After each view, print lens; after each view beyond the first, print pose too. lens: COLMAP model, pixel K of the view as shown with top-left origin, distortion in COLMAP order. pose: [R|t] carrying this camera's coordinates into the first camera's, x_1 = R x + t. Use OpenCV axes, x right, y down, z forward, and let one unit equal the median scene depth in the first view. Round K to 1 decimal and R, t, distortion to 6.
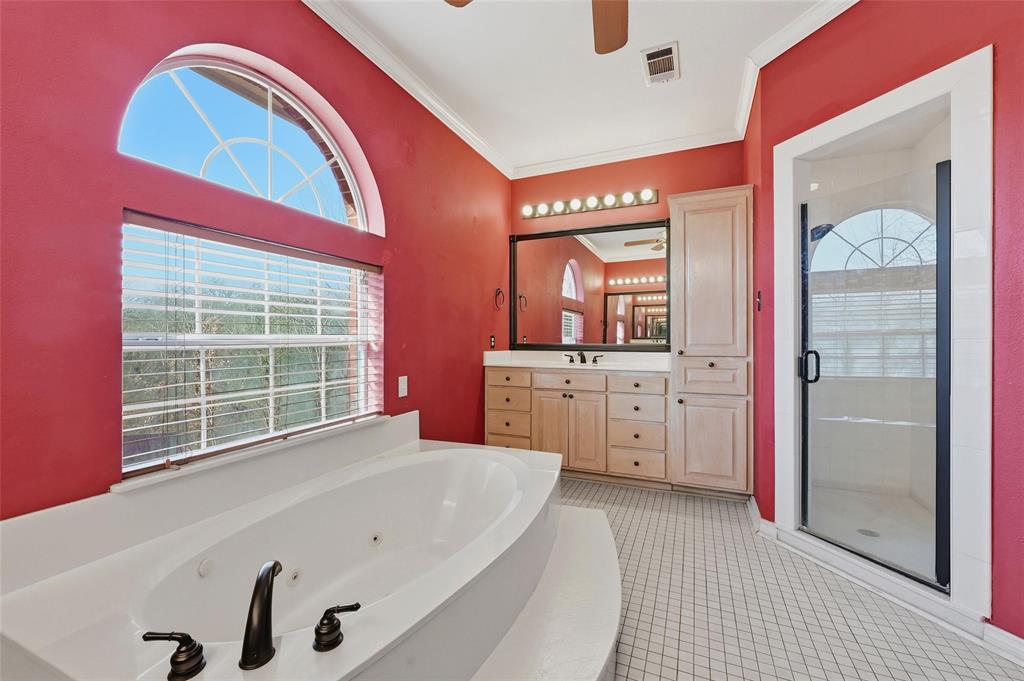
lens RADIAL K [[406.5, 0, 516.9], [0, 406.5, 341.9], [0, 0, 1]] dist [0.001300, 0.000174]
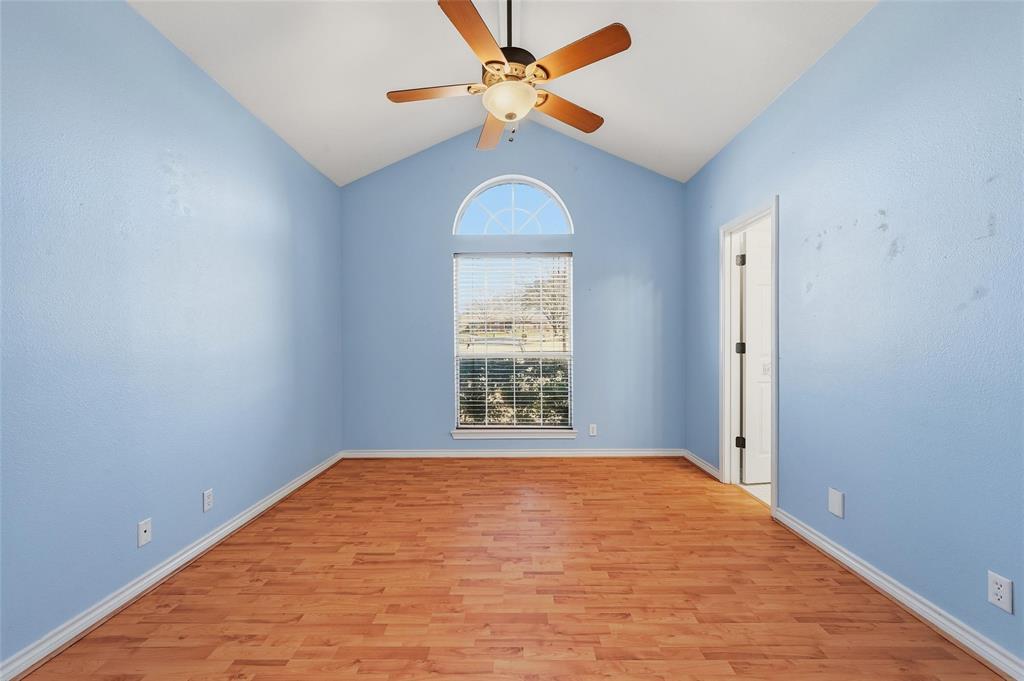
lens RADIAL K [[406.5, 0, 516.9], [0, 406.5, 341.9], [0, 0, 1]] dist [0.001300, 0.000174]
pose [[0.396971, 0.002900, -0.917827, 1.387808], [-0.003241, 0.999993, 0.001757, 0.227185], [0.917825, 0.002277, 0.396978, 0.148065]]
